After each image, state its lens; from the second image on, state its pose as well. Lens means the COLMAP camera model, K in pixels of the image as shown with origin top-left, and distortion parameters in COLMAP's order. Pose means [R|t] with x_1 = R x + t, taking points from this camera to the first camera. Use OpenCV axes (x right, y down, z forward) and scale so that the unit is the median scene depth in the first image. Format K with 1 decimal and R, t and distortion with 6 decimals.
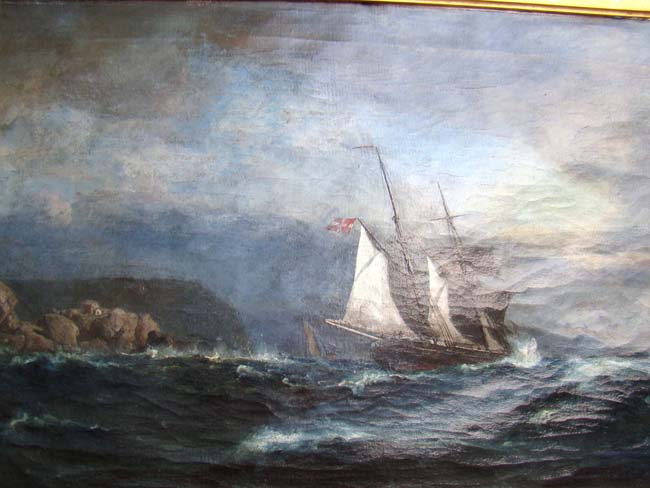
lens RADIAL K [[551.1, 0, 329.5], [0, 551.1, 241.3], [0, 0, 1]] dist [-0.115630, 0.011560]
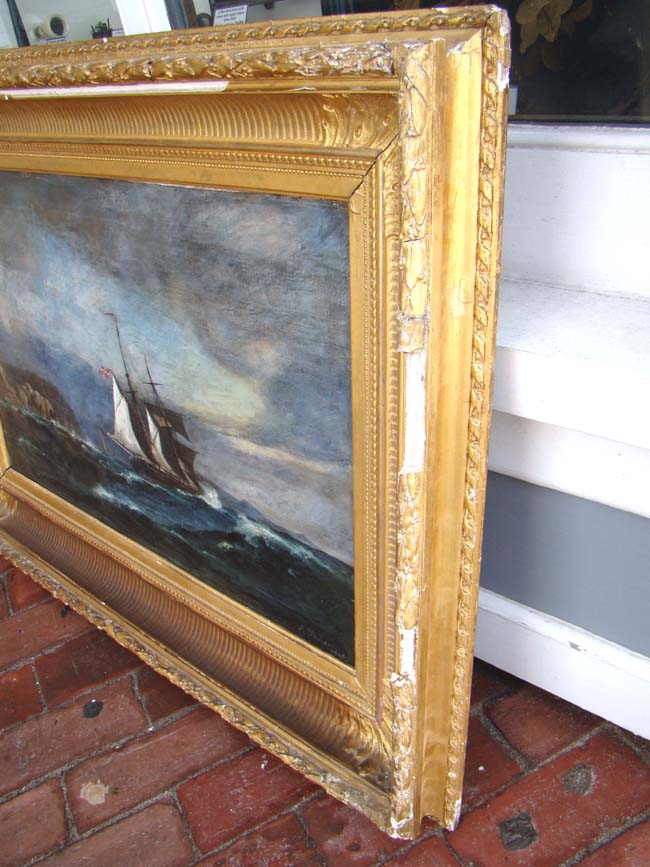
lens RADIAL K [[735.1, 0, 324.2], [0, 735.1, 431.4], [0, 0, 1]] dist [-0.115630, 0.011560]
pose [[0.735842, 0.270032, -0.620982, 1.547720], [0.102636, 0.861978, 0.496448, -0.725439], [0.669330, -0.429042, 0.606565, 0.222625]]
